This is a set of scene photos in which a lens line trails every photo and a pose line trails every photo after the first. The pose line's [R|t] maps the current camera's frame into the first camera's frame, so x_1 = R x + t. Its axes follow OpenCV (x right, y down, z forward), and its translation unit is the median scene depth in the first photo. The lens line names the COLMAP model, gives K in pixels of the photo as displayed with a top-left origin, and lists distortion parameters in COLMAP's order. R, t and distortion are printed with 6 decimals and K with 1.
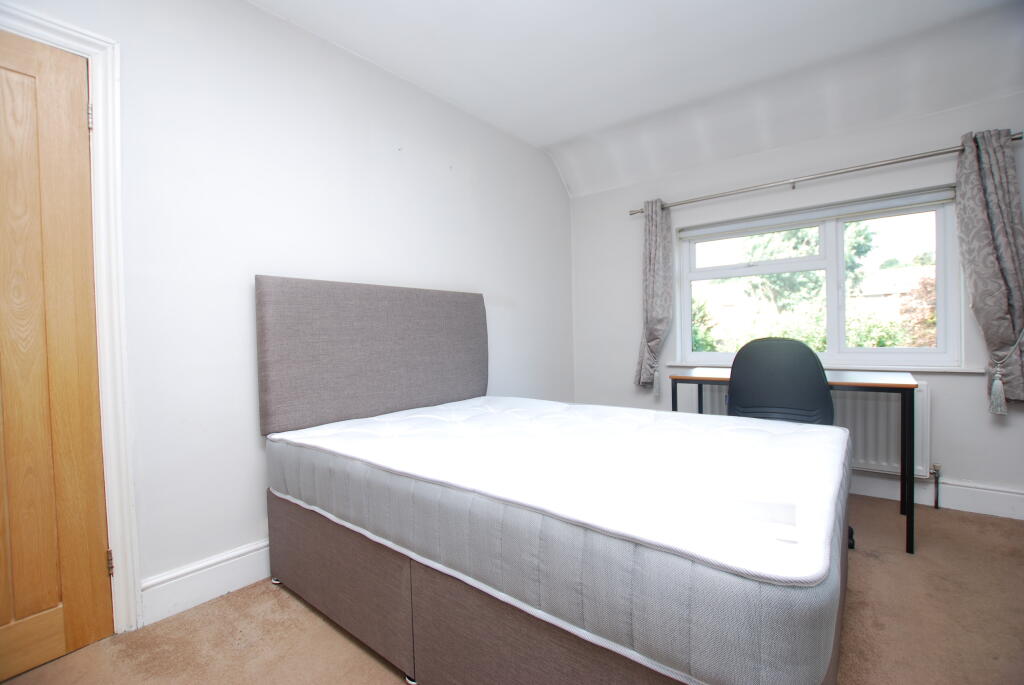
lens RADIAL K [[458.9, 0, 513.5], [0, 458.9, 345.2], [0, 0, 1]] dist [-0.000304, 0.000027]
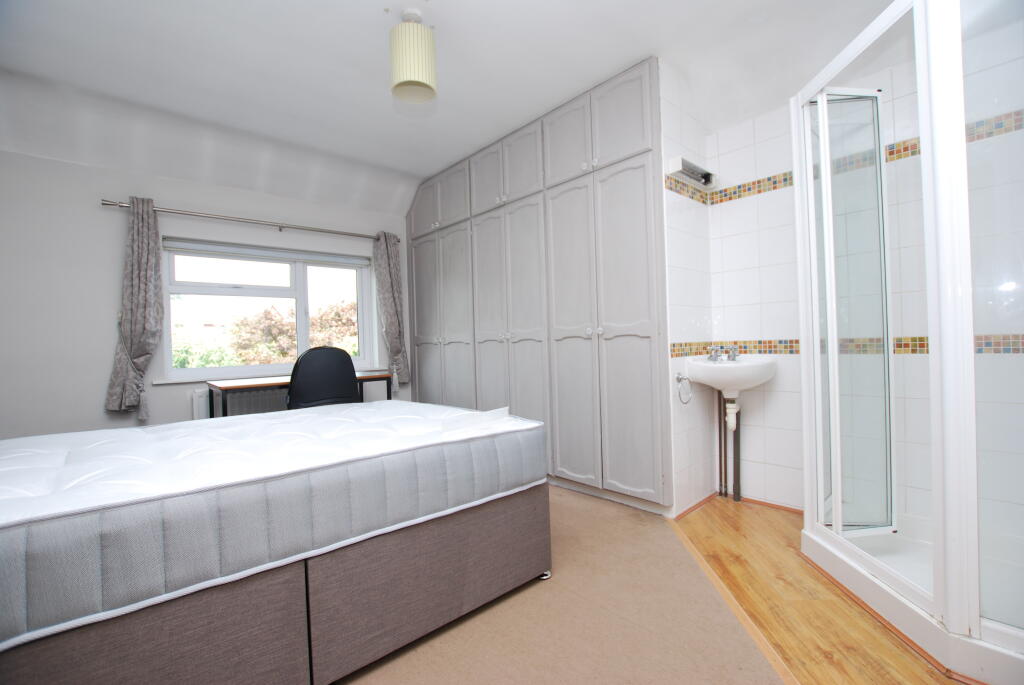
lens RADIAL K [[458.9, 0, 513.0], [0, 458.9, 341.8], [0, 0, 1]] dist [-0.000304, 0.000027]
pose [[0.196620, 0.017948, 0.980315, -0.423776], [0.045212, 0.998603, -0.027351, 0.018430], [-0.979437, 0.049700, 0.195534, 0.136924]]
